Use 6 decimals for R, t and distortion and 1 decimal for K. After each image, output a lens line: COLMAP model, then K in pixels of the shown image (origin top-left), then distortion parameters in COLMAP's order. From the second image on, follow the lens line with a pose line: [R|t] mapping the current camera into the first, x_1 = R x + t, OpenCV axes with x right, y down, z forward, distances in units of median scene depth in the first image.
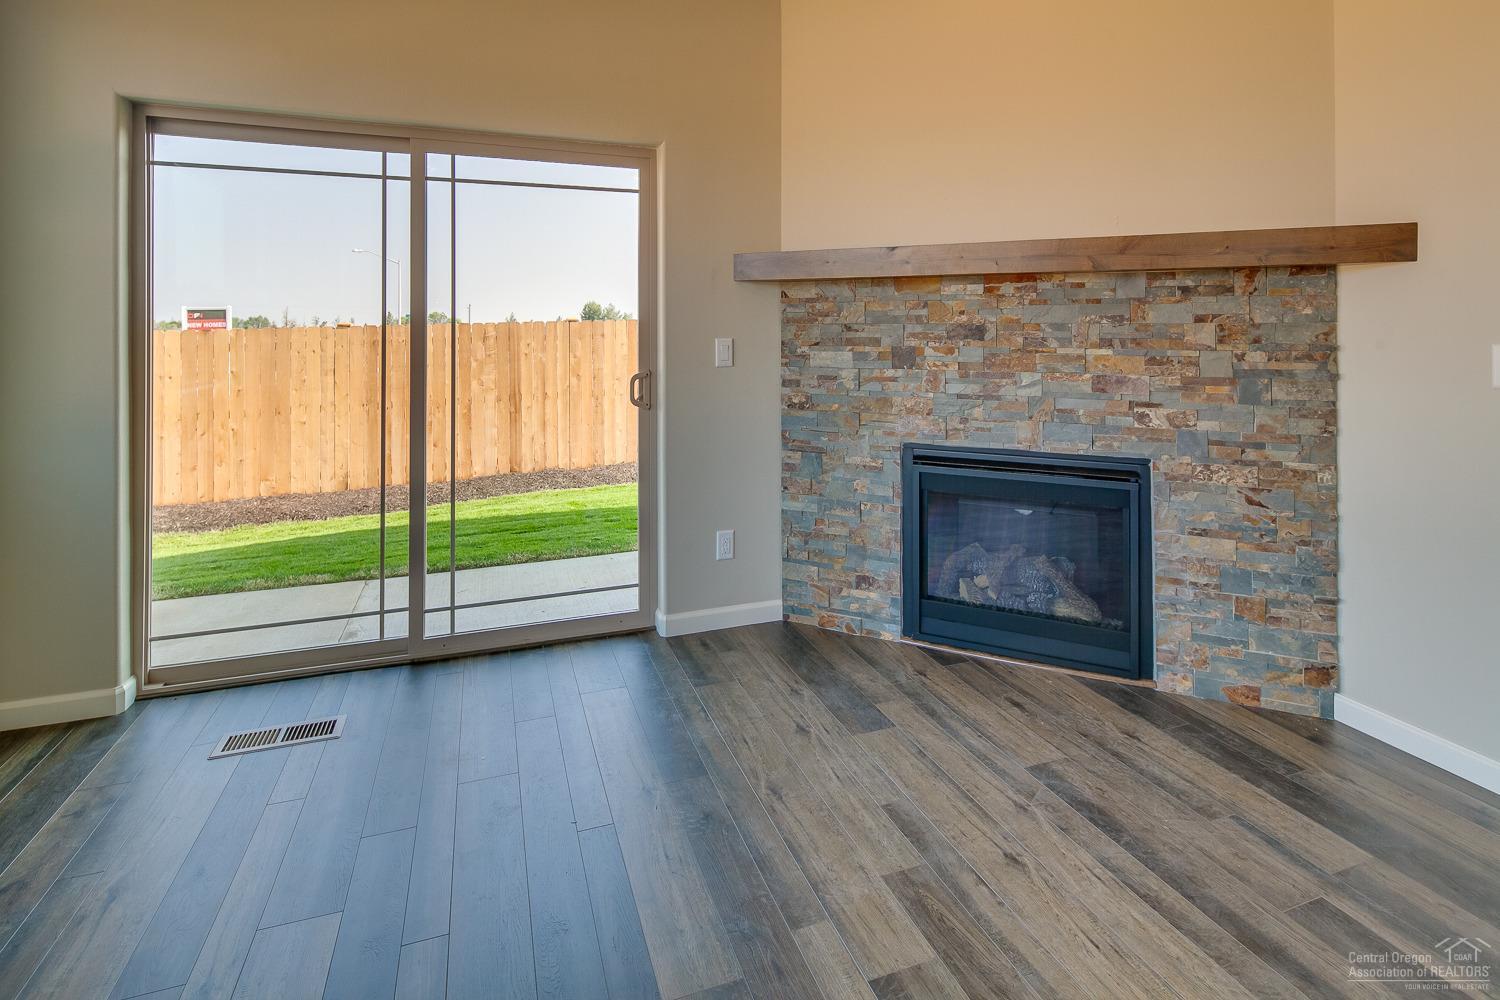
lens RADIAL K [[735.9, 0, 747.4], [0, 735.9, 330.7], [0, 0, 1]] dist [0.000350, 0.000037]
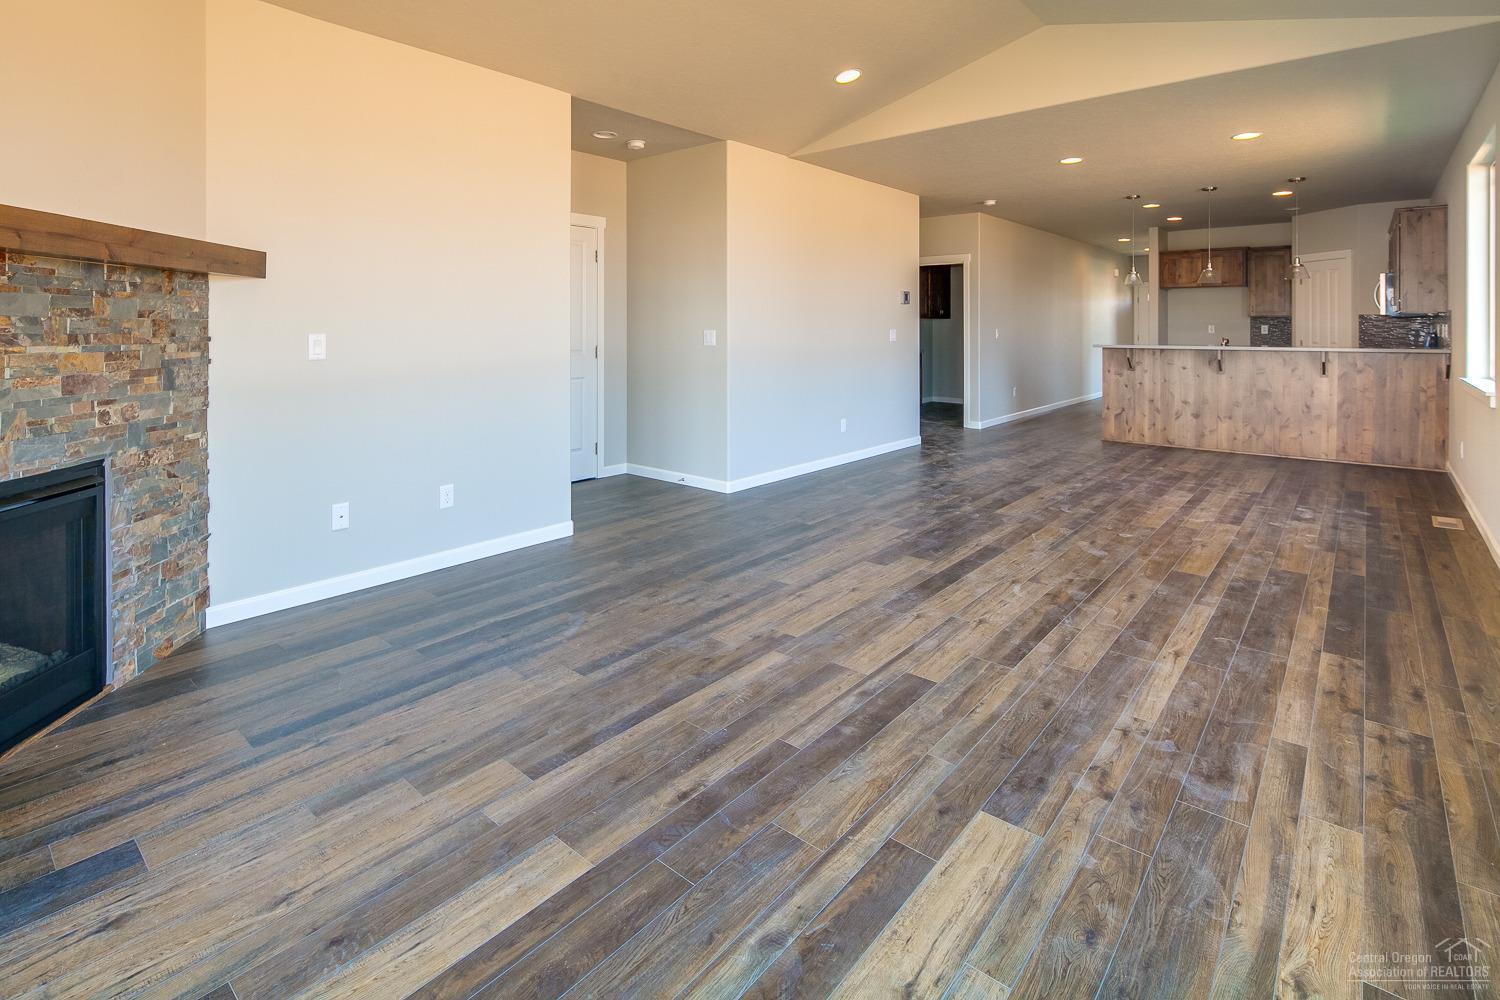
lens RADIAL K [[732.2, 0, 746.9], [0, 732.2, 343.8], [0, 0, 1]] dist [-0.000572, -0.000082]
pose [[-0.500609, -0.022429, 0.865383, -0.742143], [-0.003333, 0.999707, 0.023983, -0.001643], [-0.865667, 0.009122, -0.500537, 0.792658]]
